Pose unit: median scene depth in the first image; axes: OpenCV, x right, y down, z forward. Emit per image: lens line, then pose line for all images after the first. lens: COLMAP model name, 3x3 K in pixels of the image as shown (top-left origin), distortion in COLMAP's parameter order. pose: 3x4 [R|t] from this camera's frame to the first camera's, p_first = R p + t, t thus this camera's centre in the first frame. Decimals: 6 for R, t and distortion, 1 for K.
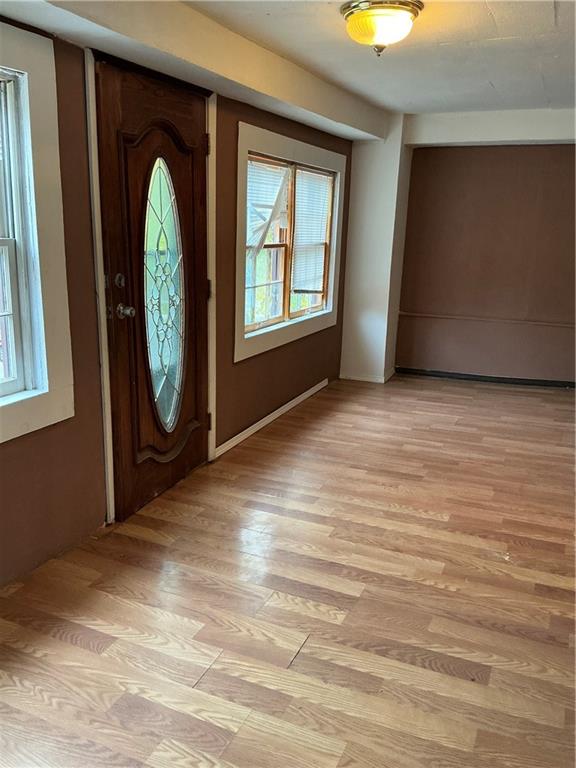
lens RADIAL K [[635.6, 0, 289.2], [0, 635.6, 384.8], [0, 0, 1]] dist [0.141411, -0.268493]
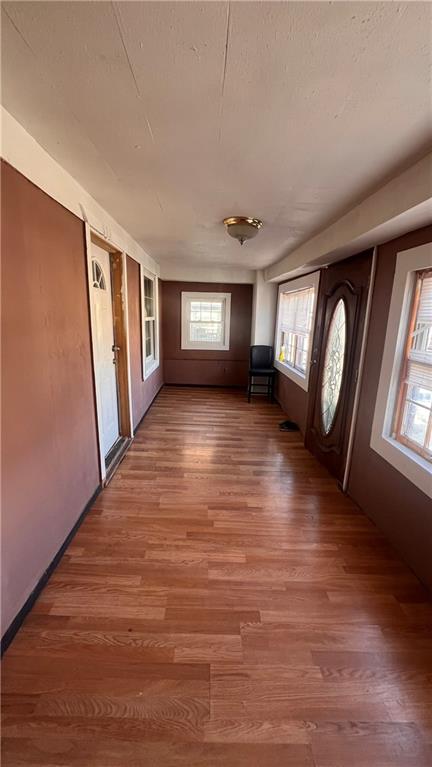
lens RADIAL K [[310.3, 0, 213.2], [0, 310.3, 386.2], [0, 0, 1]] dist [0.000162, -0.000024]
pose [[-0.908337, 0.029226, -0.417218, 0.488199], [-0.167758, 0.888334, 0.427458, -0.385118], [0.383121, 0.458267, -0.802003, 1.478247]]
